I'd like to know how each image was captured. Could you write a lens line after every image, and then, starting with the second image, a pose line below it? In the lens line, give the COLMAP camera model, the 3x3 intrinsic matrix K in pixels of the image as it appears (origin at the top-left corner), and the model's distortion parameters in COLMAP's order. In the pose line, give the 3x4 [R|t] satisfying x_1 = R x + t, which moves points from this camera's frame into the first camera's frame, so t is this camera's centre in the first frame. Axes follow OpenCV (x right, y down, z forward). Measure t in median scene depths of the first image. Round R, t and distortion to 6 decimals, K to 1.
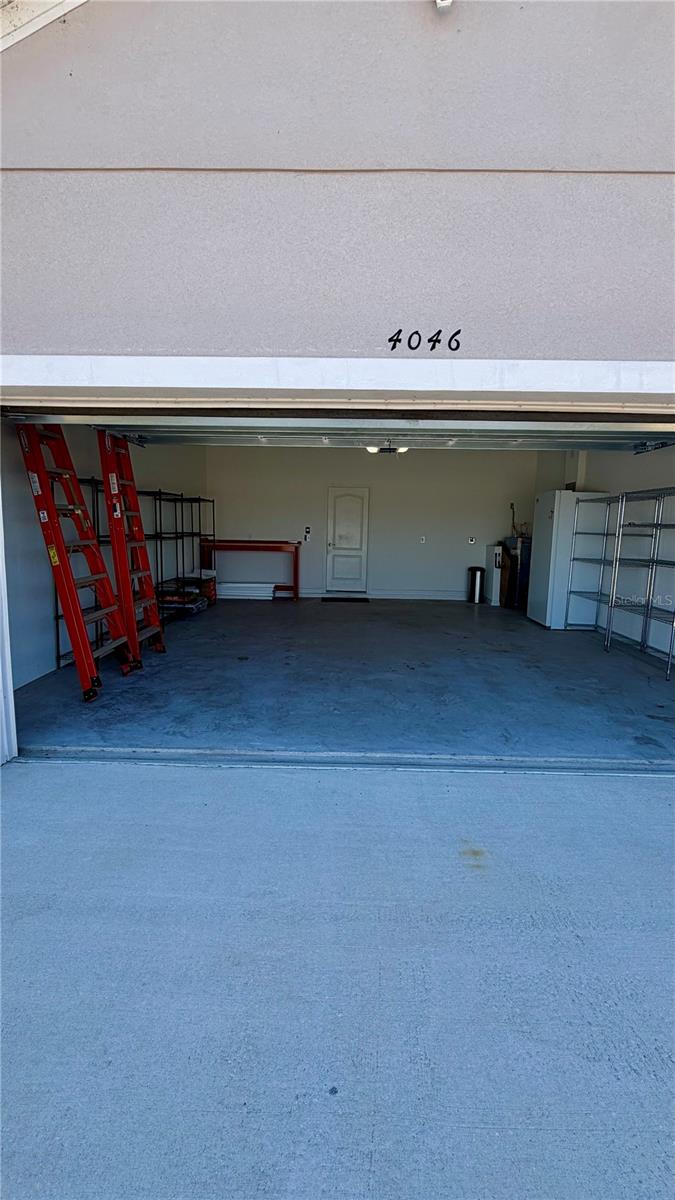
lens RADIAL K [[540.6, 0, 337.5], [0, 540.6, 600.0], [0, 0, 1]] dist [-0.000003, 0.000559]
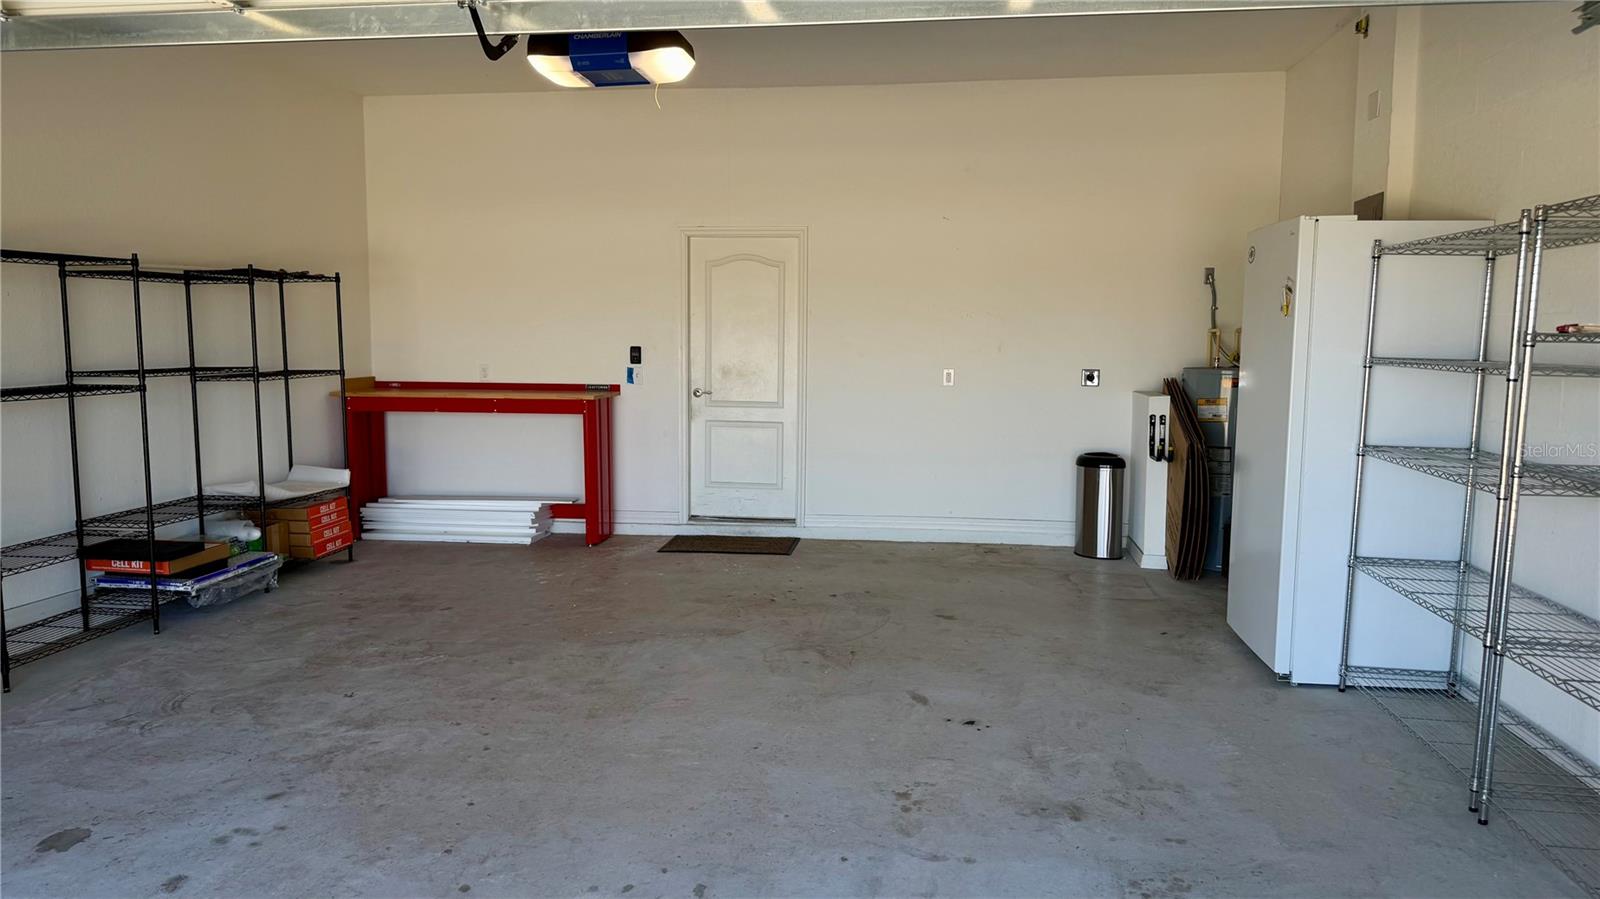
lens RADIAL K [[1121.0, 0, 800.0], [0, 1121.0, 449.5], [0, 0, 1]] dist [0.119450, -0.125480]
pose [[0.992752, -0.002443, -0.120159, 0.153913], [-0.001305, 0.999515, -0.031102, -0.041373], [0.120177, 0.031033, 0.992267, 0.258170]]
